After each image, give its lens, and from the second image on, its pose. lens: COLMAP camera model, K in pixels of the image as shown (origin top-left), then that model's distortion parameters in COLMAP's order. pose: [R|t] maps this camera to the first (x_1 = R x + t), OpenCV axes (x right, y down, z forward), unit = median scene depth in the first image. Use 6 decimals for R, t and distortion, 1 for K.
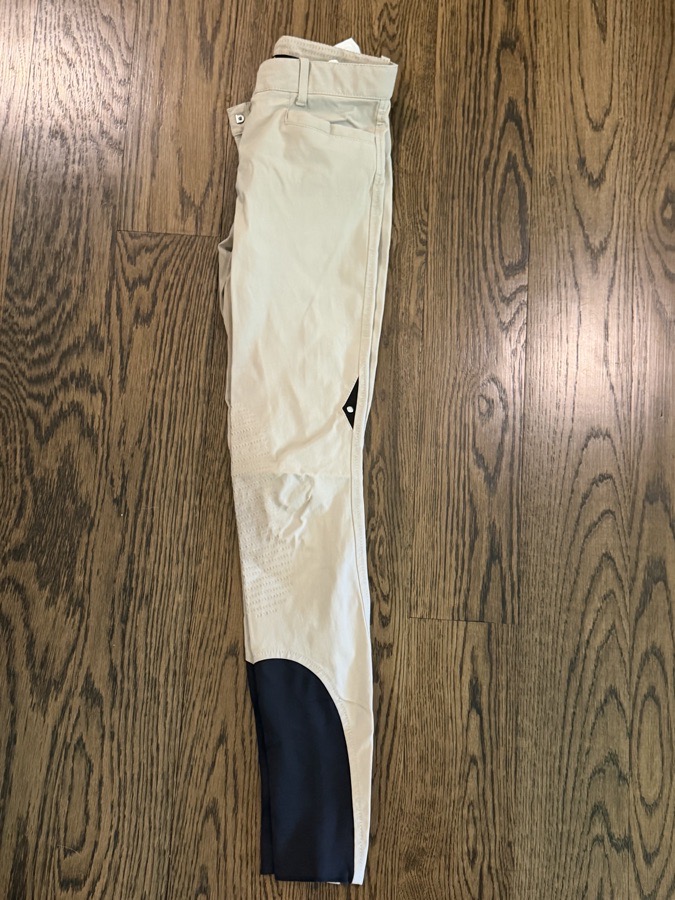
lens RADIAL K [[1012.1, 0, 344.4], [0, 1012.1, 449.2], [0, 0, 1]] dist [0.207284, -0.511979]
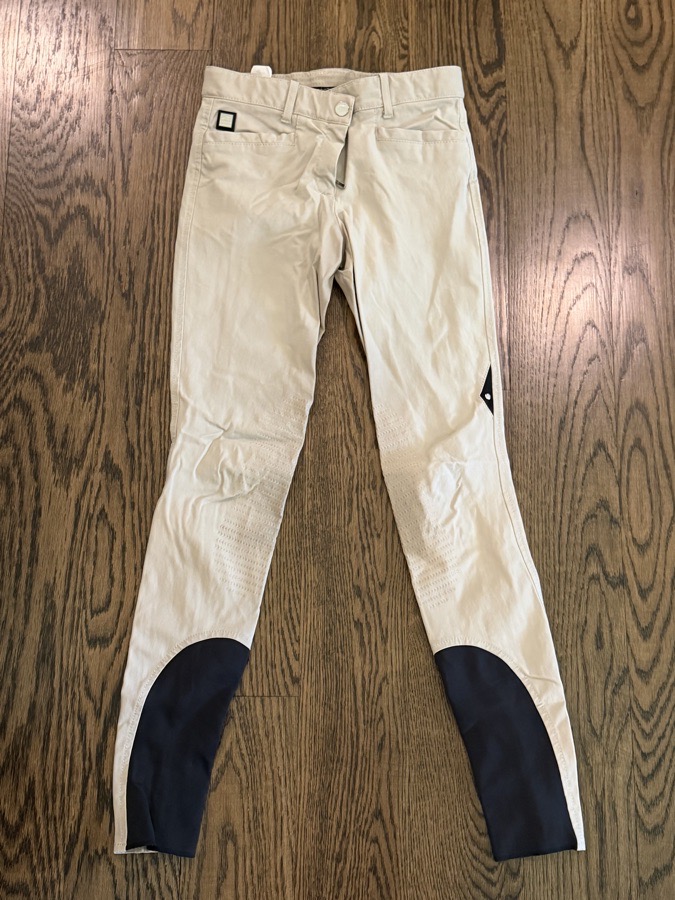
lens RADIAL K [[1012.1, 0, 344.4], [0, 1012.1, 449.2], [0, 0, 1]] dist [0.207284, -0.511979]
pose [[0.998932, -0.044884, 0.010973, -0.016108], [0.045207, 0.998490, -0.031205, 0.257835], [-0.009555, 0.031667, 0.999453, -0.053757]]
